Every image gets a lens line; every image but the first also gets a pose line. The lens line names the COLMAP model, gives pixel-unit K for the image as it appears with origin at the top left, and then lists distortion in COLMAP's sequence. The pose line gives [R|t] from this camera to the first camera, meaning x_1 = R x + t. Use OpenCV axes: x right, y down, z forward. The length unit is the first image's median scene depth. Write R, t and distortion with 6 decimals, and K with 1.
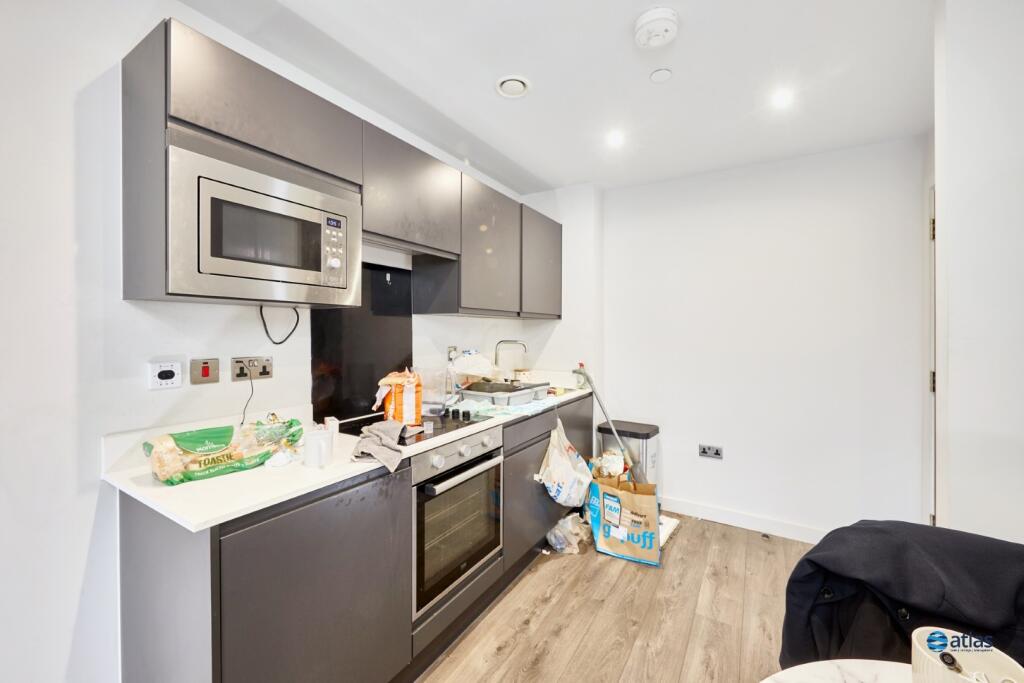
lens RADIAL K [[407.2, 0, 510.8], [0, 407.2, 330.4], [0, 0, 1]] dist [0.002005, 0.000059]
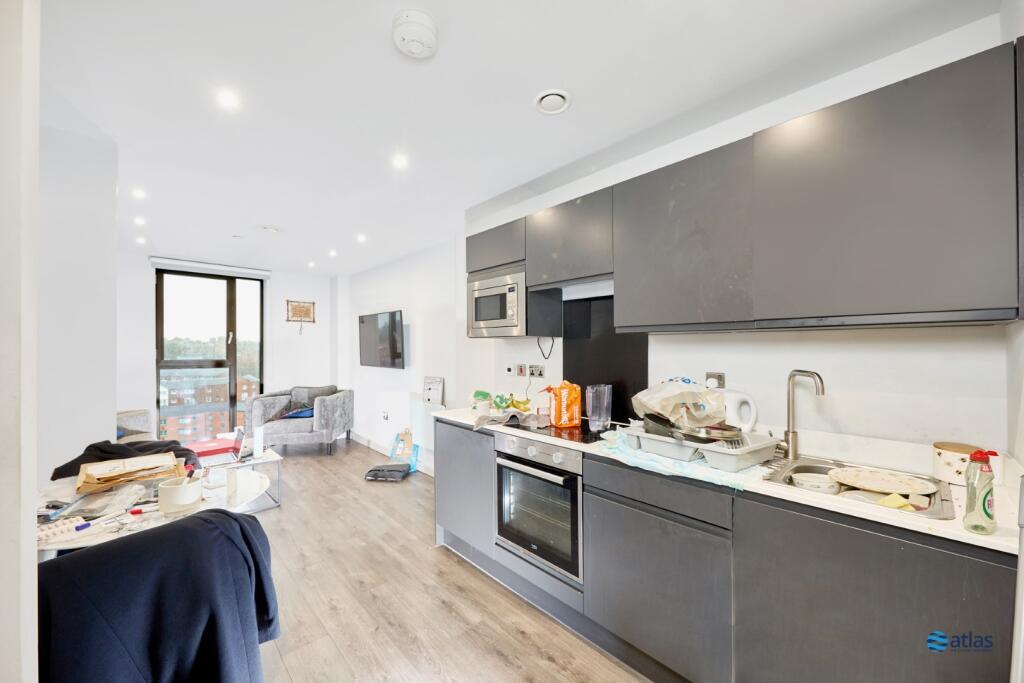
lens RADIAL K [[380.6, 0, 509.6], [0, 380.6, 351.2], [0, 0, 1]] dist [-0.000744, -0.000008]
pose [[-0.264306, 0.002985, -0.964434, 1.090092], [0.002967, 0.999993, 0.002282, -0.003135], [0.964434, -0.002258, -0.264313, 1.361082]]
